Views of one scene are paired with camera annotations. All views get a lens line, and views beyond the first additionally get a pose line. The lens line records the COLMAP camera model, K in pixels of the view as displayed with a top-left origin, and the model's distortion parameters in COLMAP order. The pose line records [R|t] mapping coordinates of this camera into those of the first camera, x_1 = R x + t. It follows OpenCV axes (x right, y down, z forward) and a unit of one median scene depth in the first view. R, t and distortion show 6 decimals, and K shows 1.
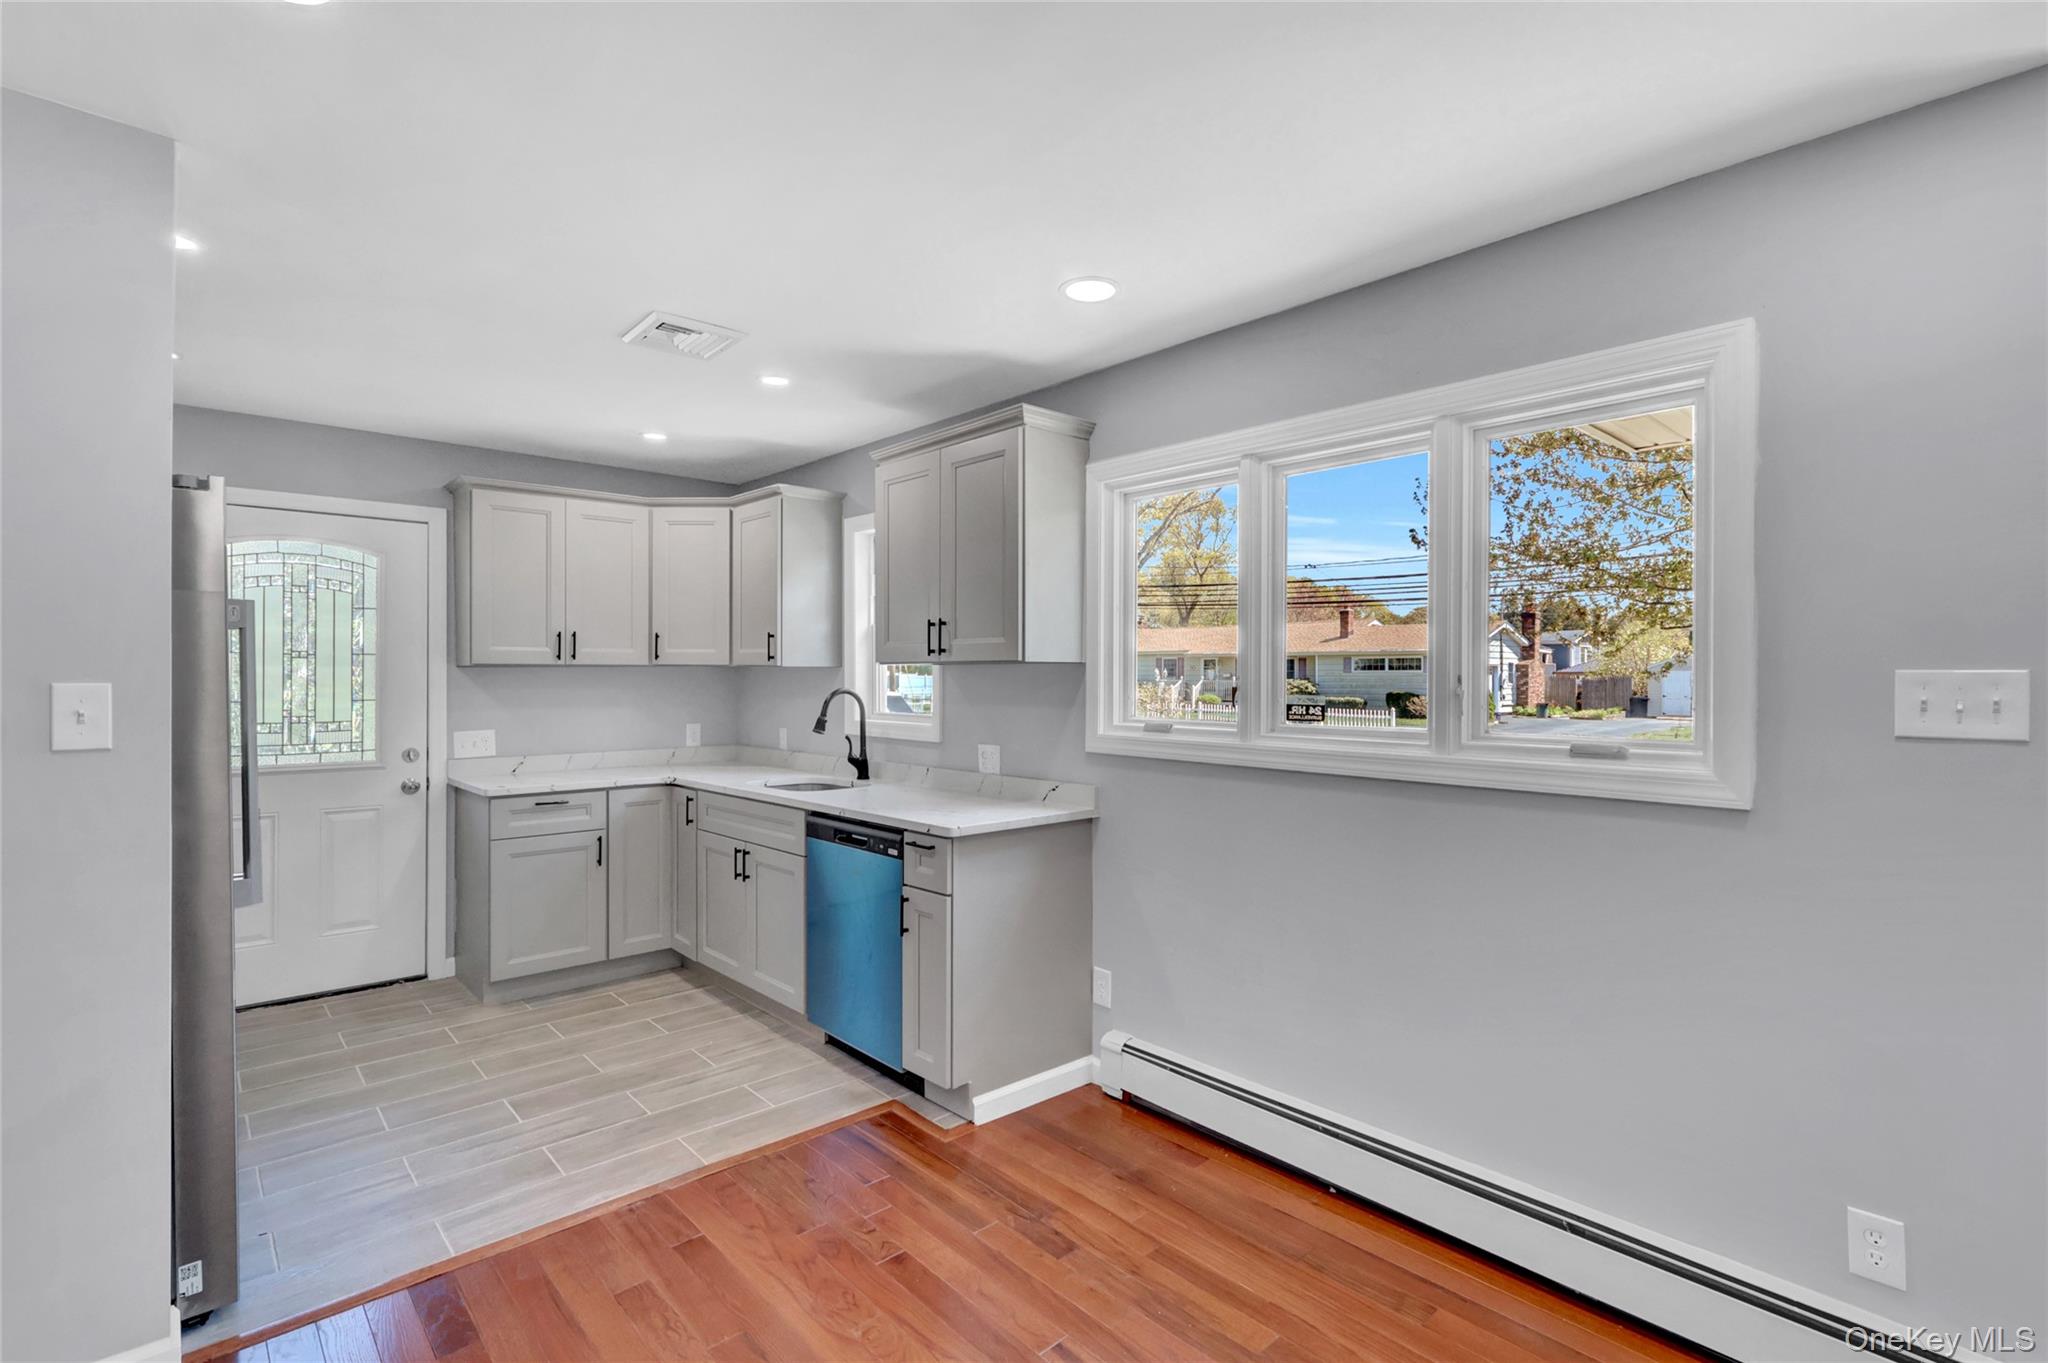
lens RADIAL K [[971.6, 0, 1041.4], [0, 971.6, 677.7], [0, 0, 1]] dist [-0.000291, 0.001984]
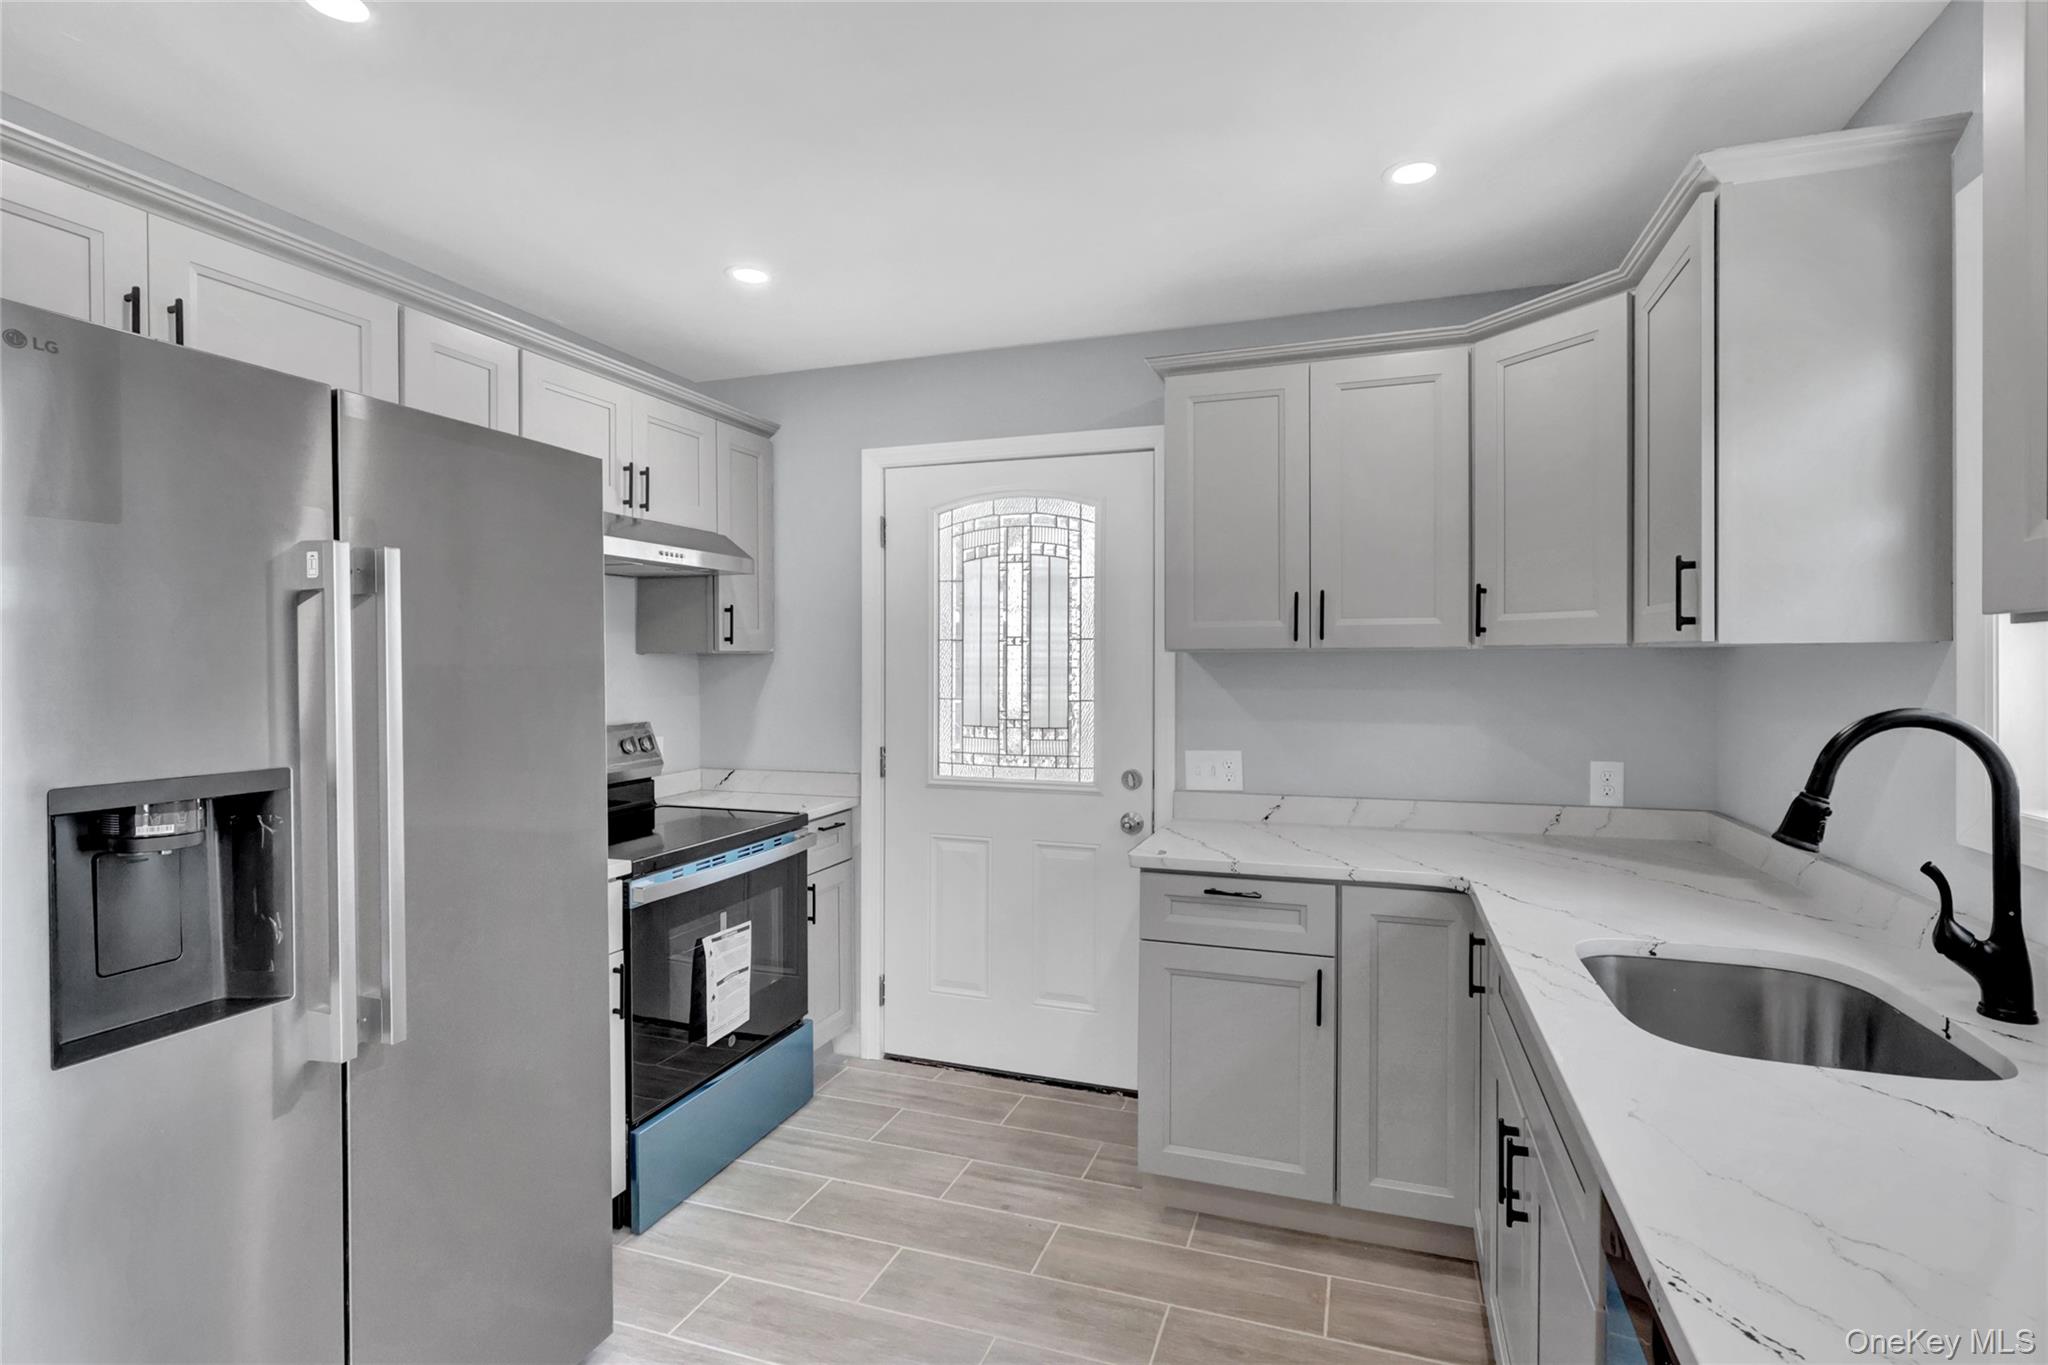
lens RADIAL K [[971.6, 0, 992.2], [0, 971.6, 670.2], [0, 0, 1]] dist [-0.000291, 0.001984]
pose [[0.447748, 0.002308, -0.894157, -0.058023], [-0.001178, 0.999997, 0.001991, -0.001866], [0.894159, 0.000162, 0.447750, 0.601031]]
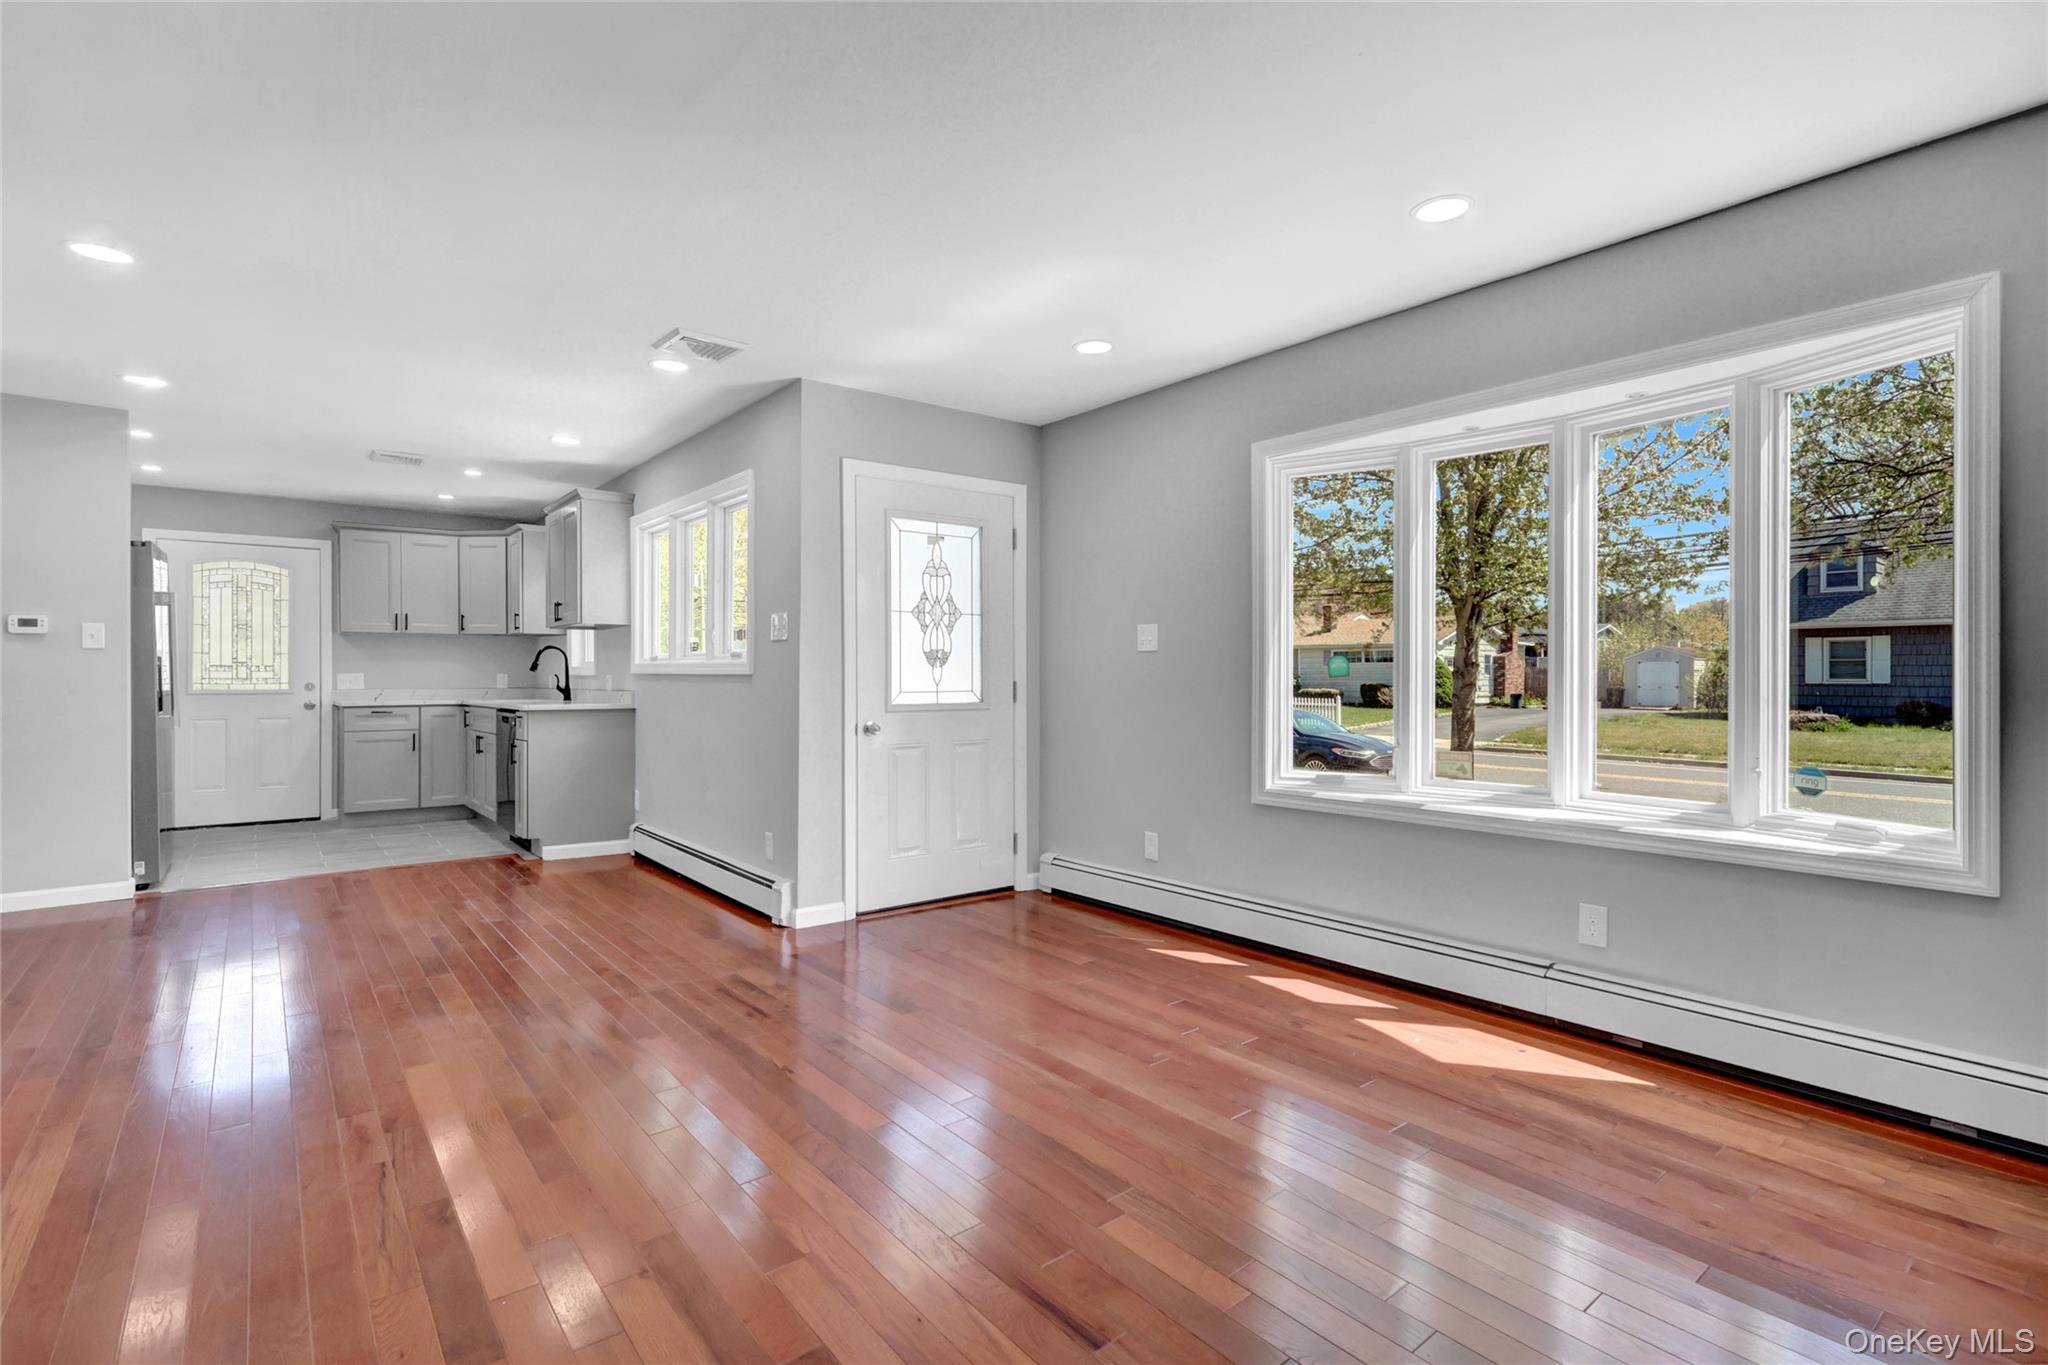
lens RADIAL K [[971.6, 0, 1034.5], [0, 971.6, 677.0], [0, 0, 1]] dist [-0.000291, 0.001984]
pose [[0.997975, -0.002623, -0.063560, 0.736661], [0.002649, 0.999996, 0.000329, 0.067143], [0.063559, -0.000497, 0.997978, -0.625871]]
